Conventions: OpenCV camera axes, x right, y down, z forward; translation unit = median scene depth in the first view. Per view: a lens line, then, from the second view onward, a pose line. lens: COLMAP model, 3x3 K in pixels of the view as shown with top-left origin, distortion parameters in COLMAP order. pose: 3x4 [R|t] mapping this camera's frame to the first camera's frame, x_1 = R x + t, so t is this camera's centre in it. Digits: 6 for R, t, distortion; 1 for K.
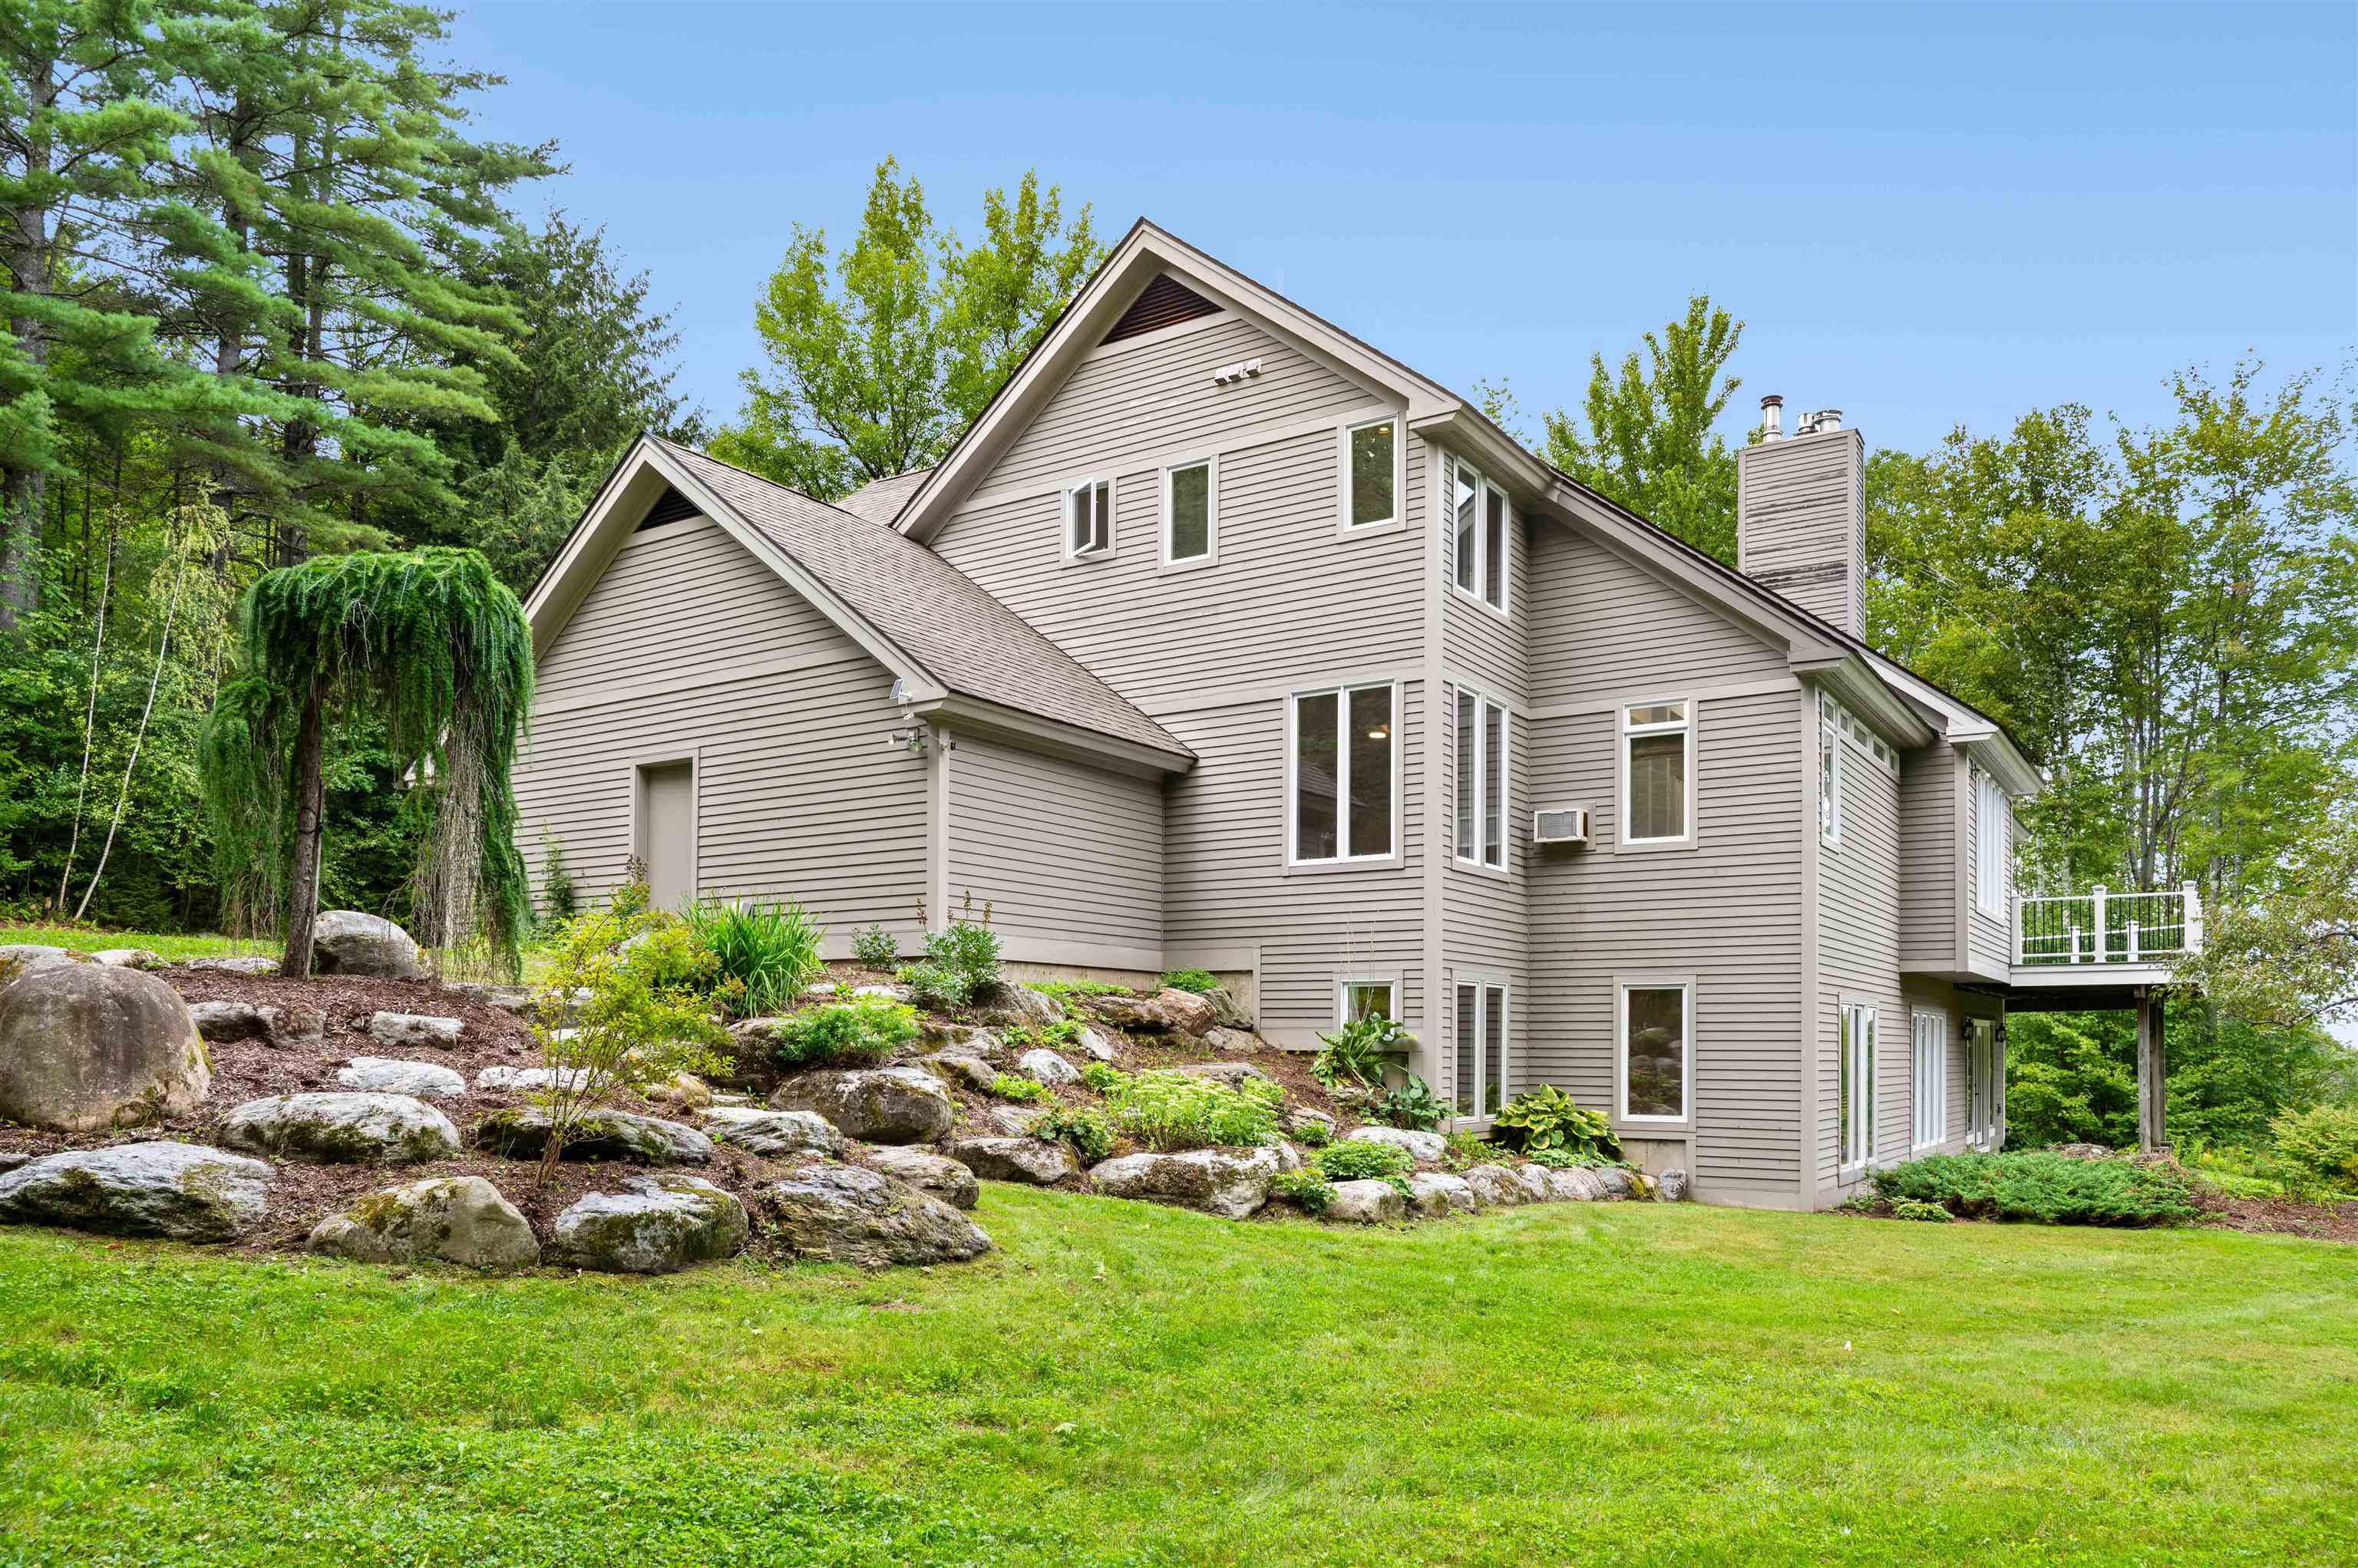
lens RADIAL K [[1587.3, 0, 1180.1], [0, 1587.3, 810.6], [0, 0, 1]] dist [0.001664, -0.000298]
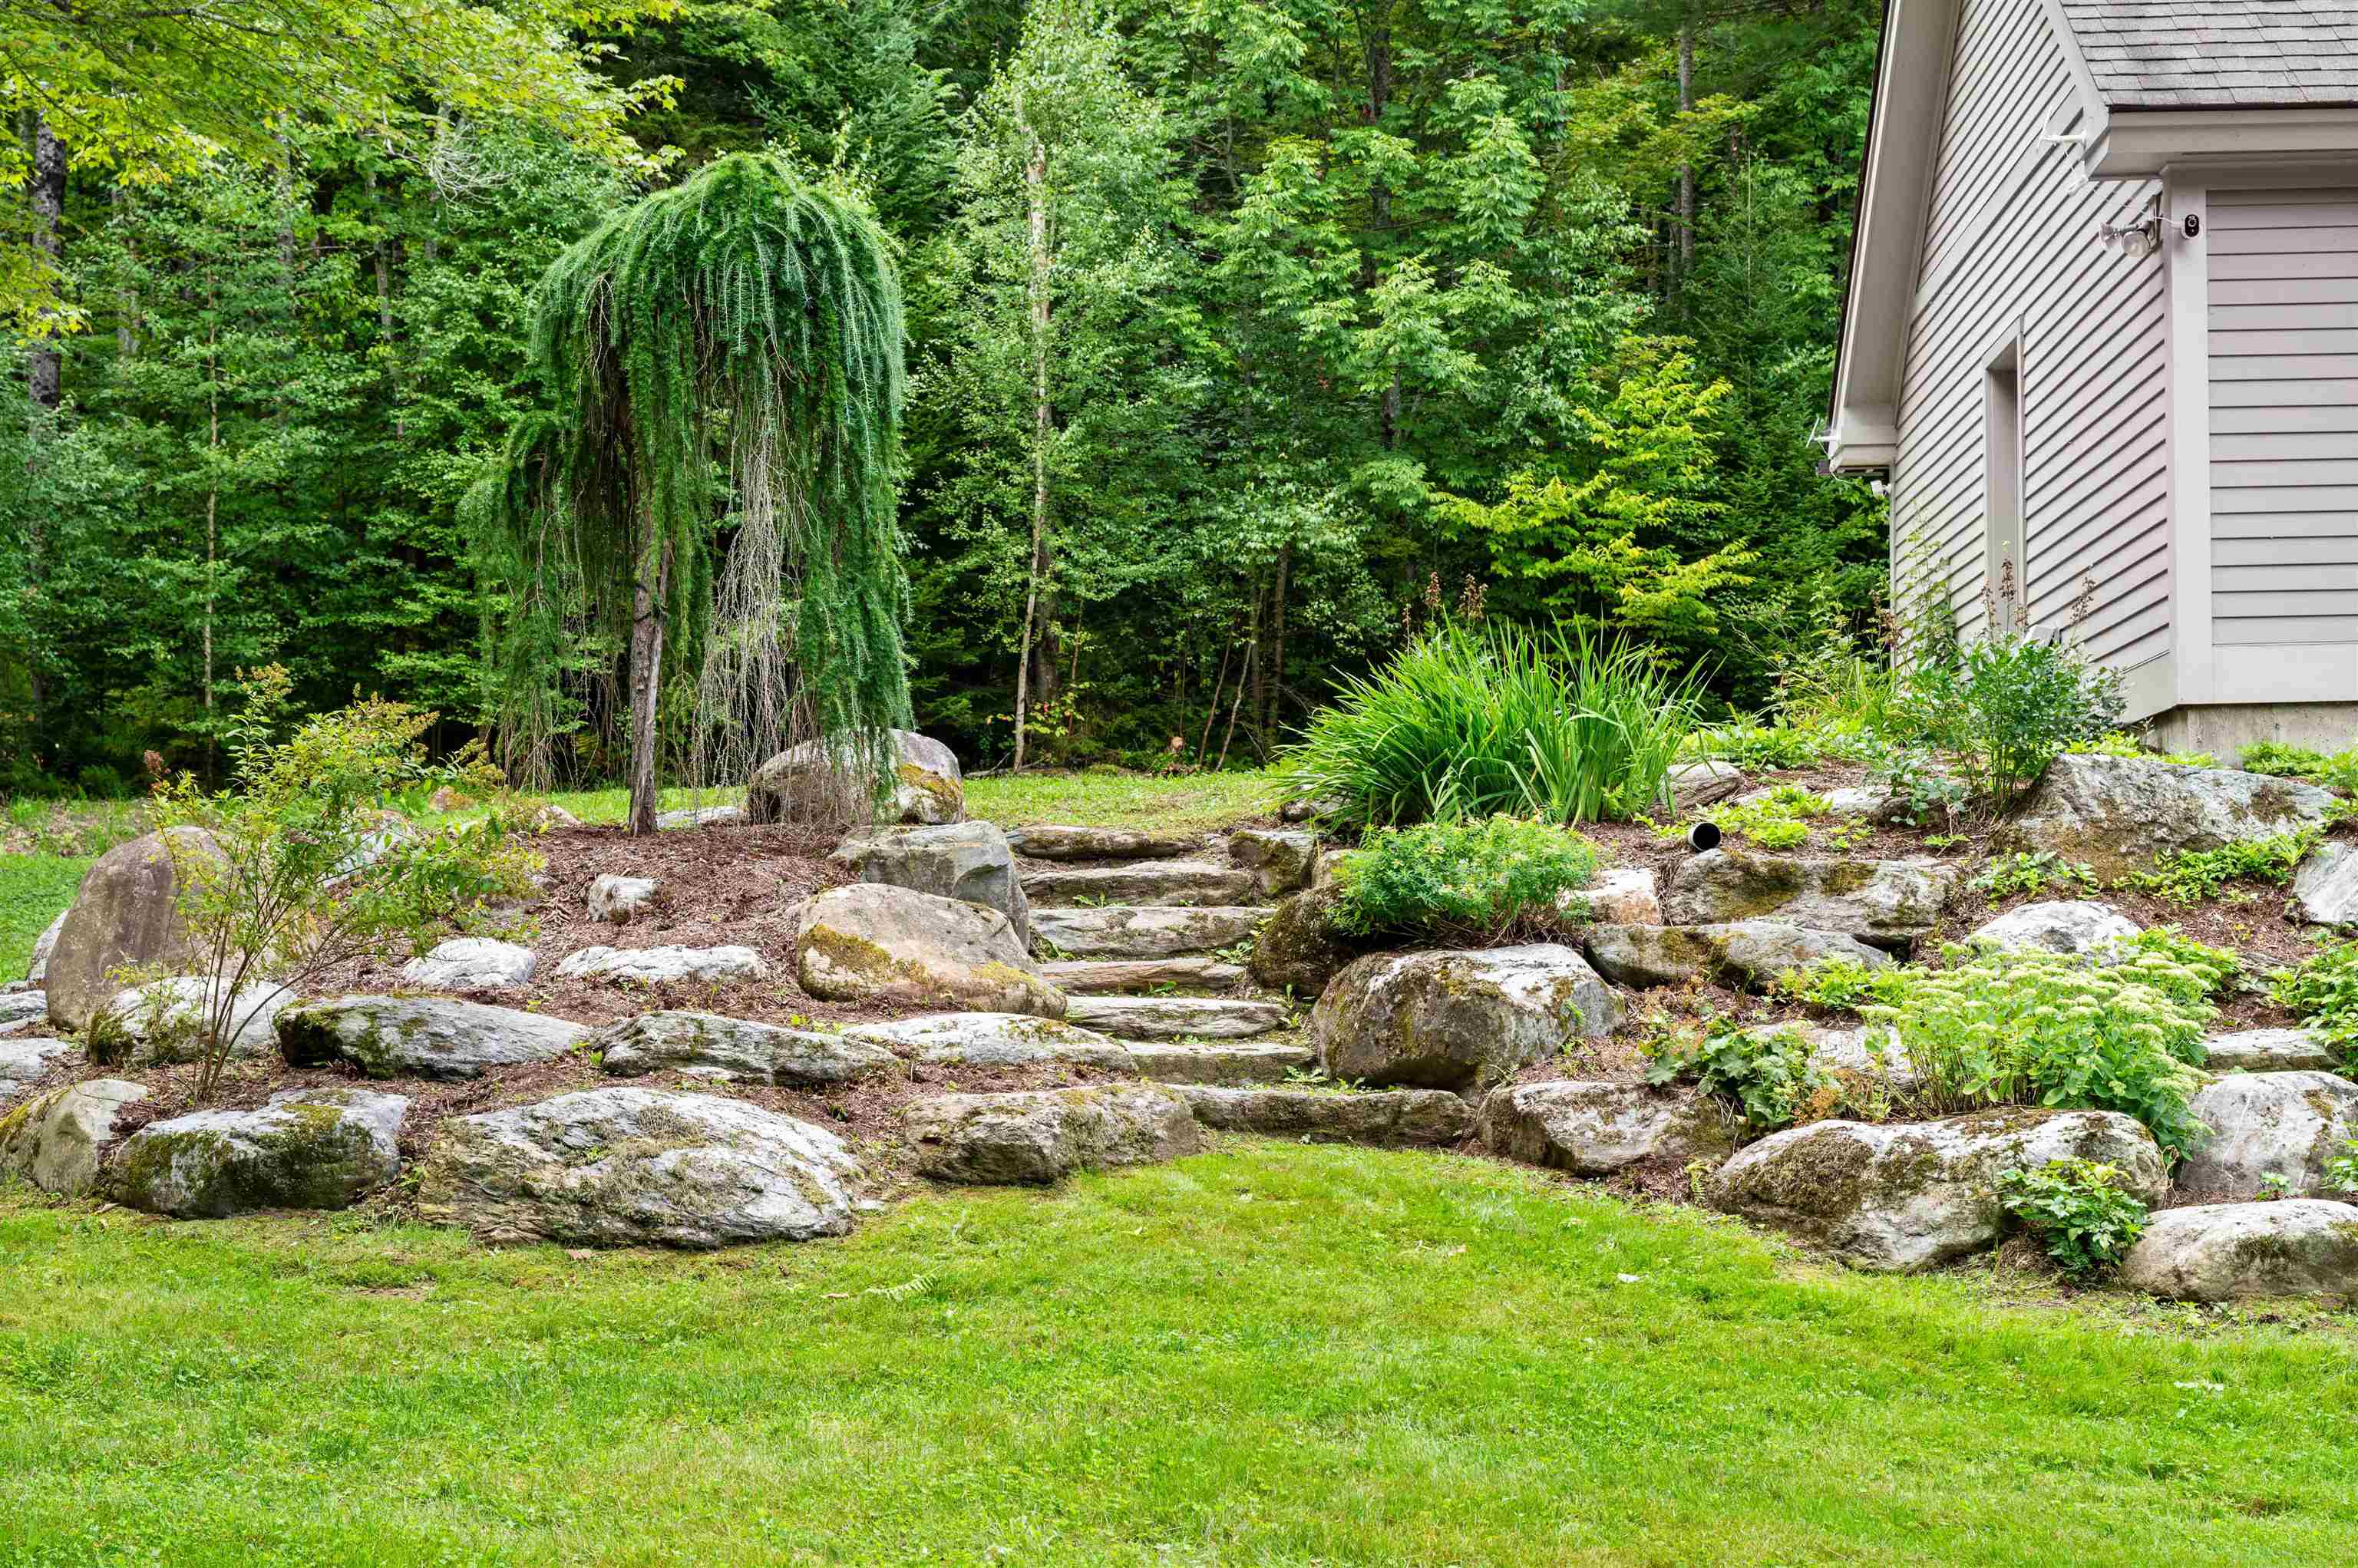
lens RADIAL K [[3495.0, 0, 1179.0], [0, 3495.0, 784.0], [0, 0, 1]] dist [0.008103, 0.020960]
pose [[0.502750, -0.070036, -0.861590, 0.747978], [0.142476, 0.989795, 0.002680, 0.098049], [0.852609, -0.124103, 0.507598, 0.374503]]
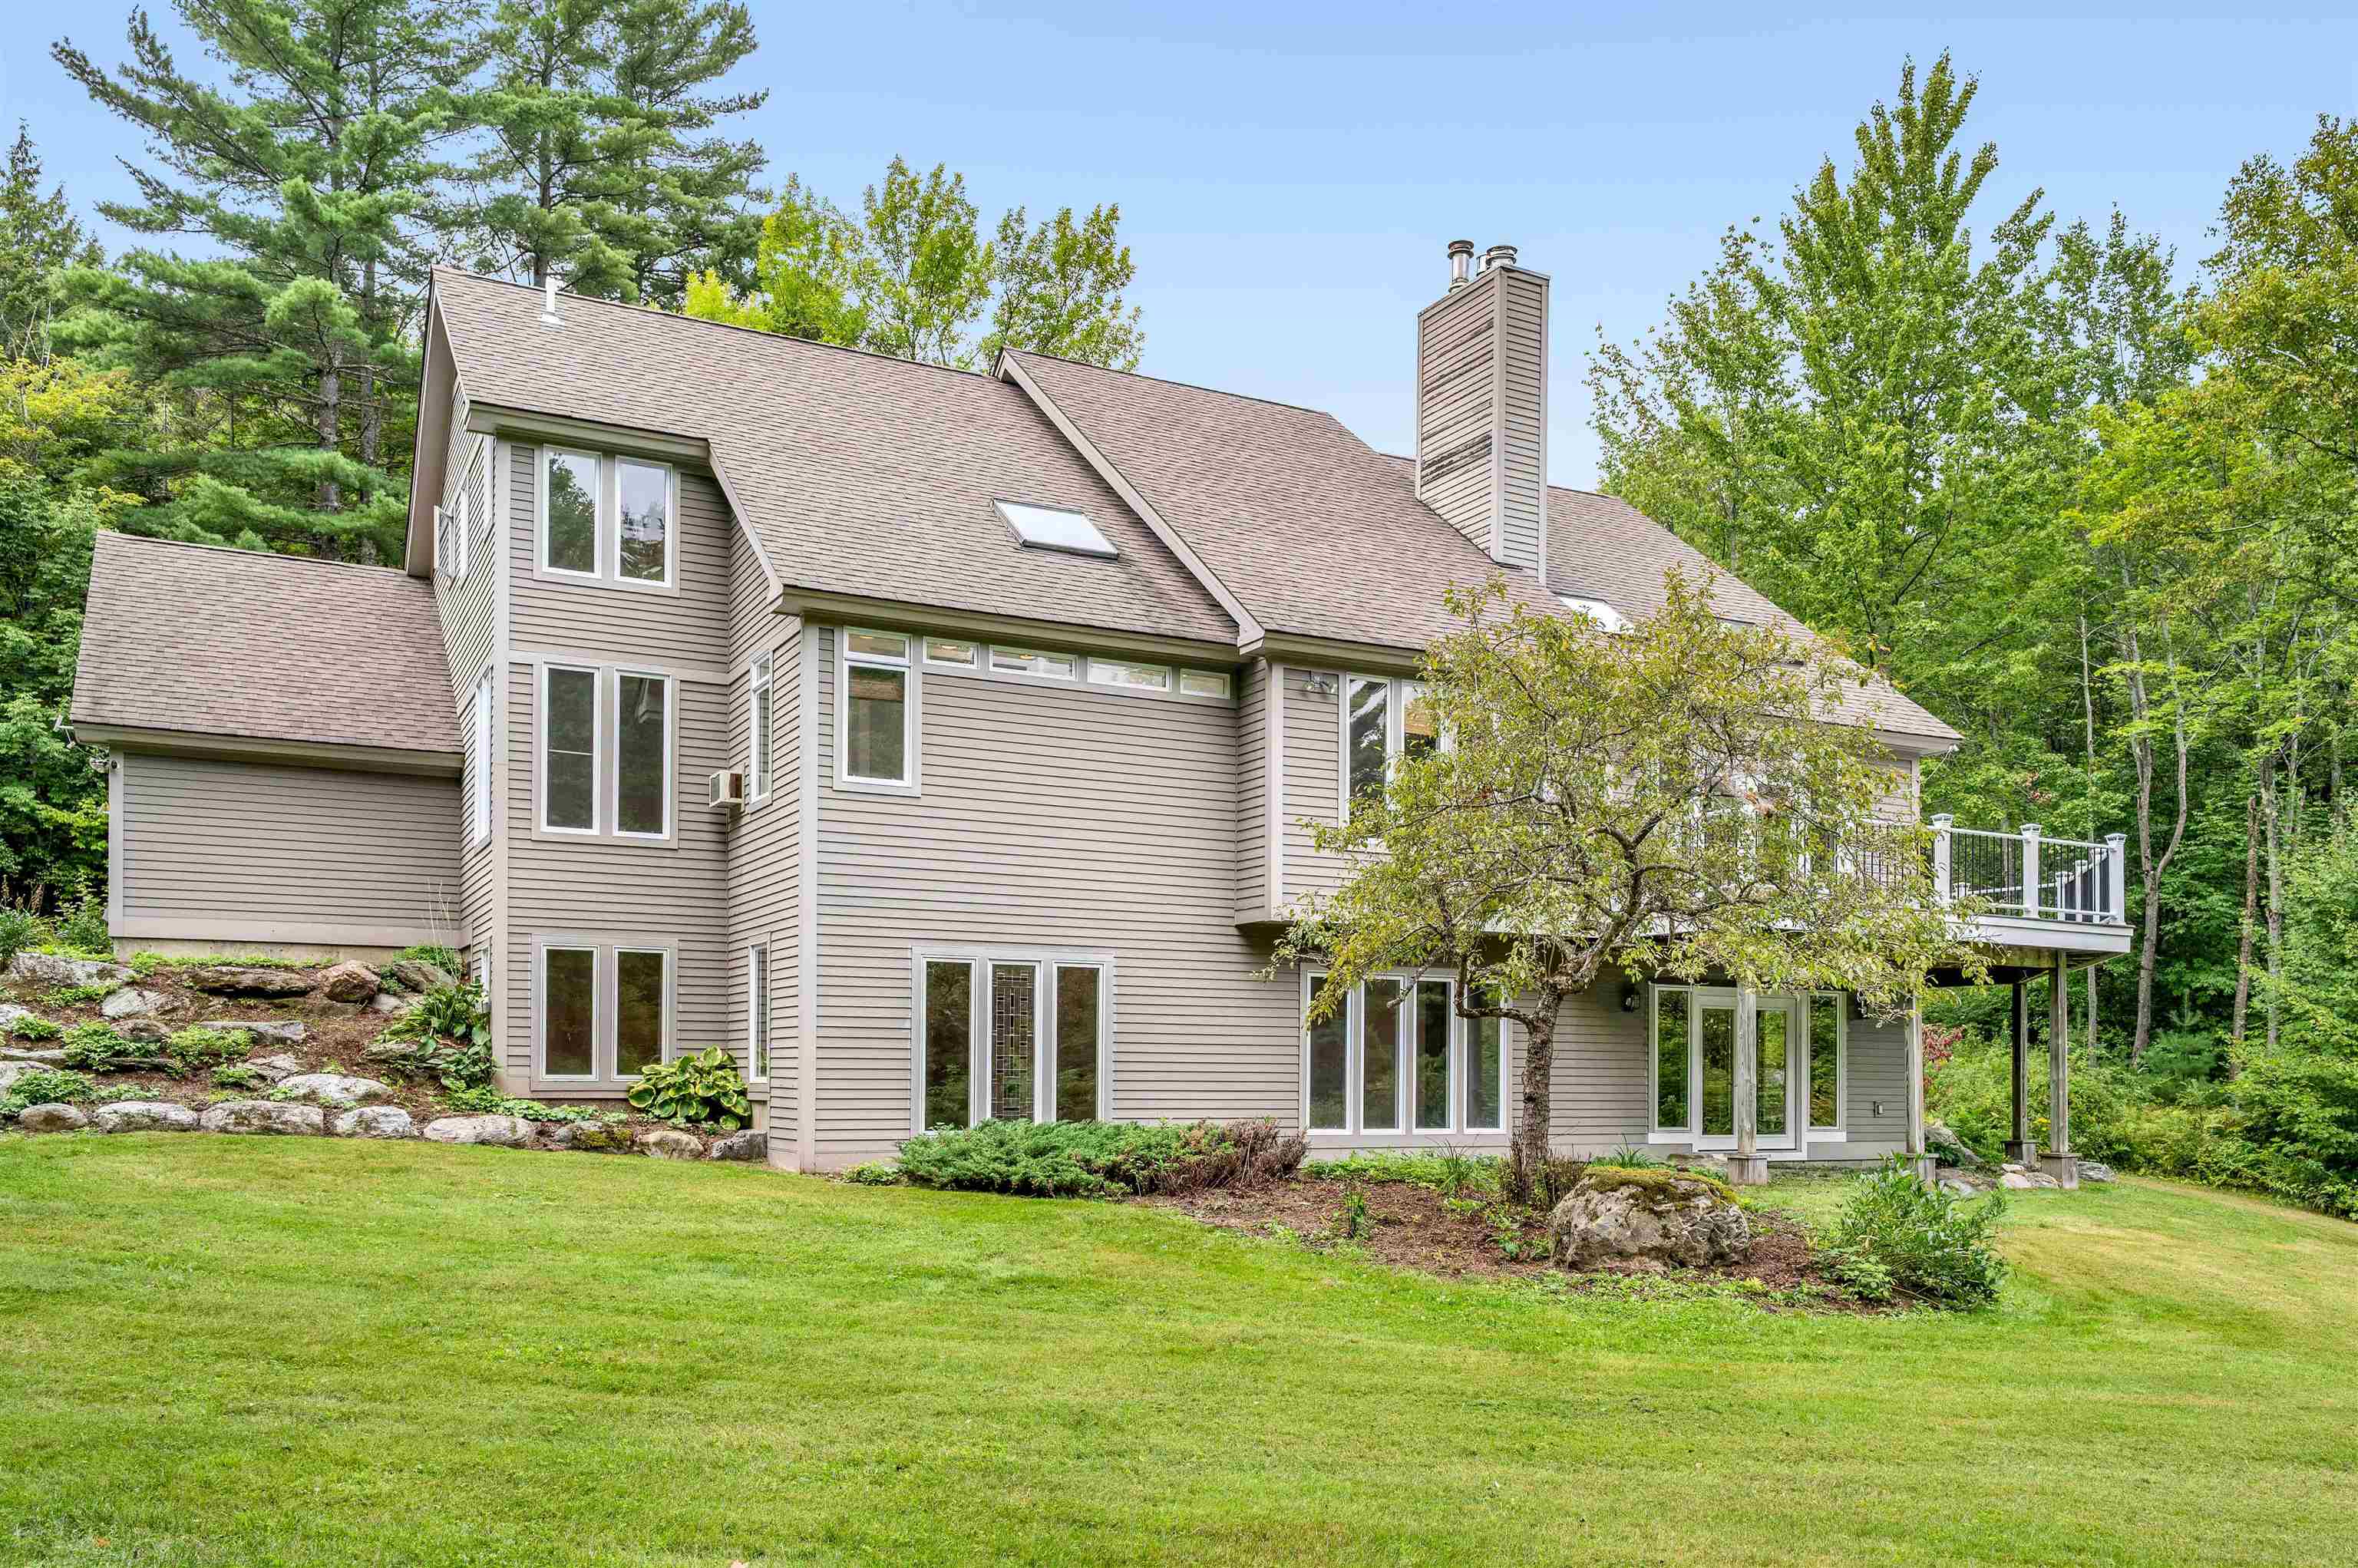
lens RADIAL K [[1841.6, 0, 1179.0], [0, 1841.6, 784.0], [0, 0, 1]] dist [-0.002942, -0.001920]
pose [[0.882871, -0.085488, -0.461770, 1.691767], [0.078407, 0.996323, -0.034542, 0.120524], [0.463025, -0.005710, 0.886327, 0.183166]]
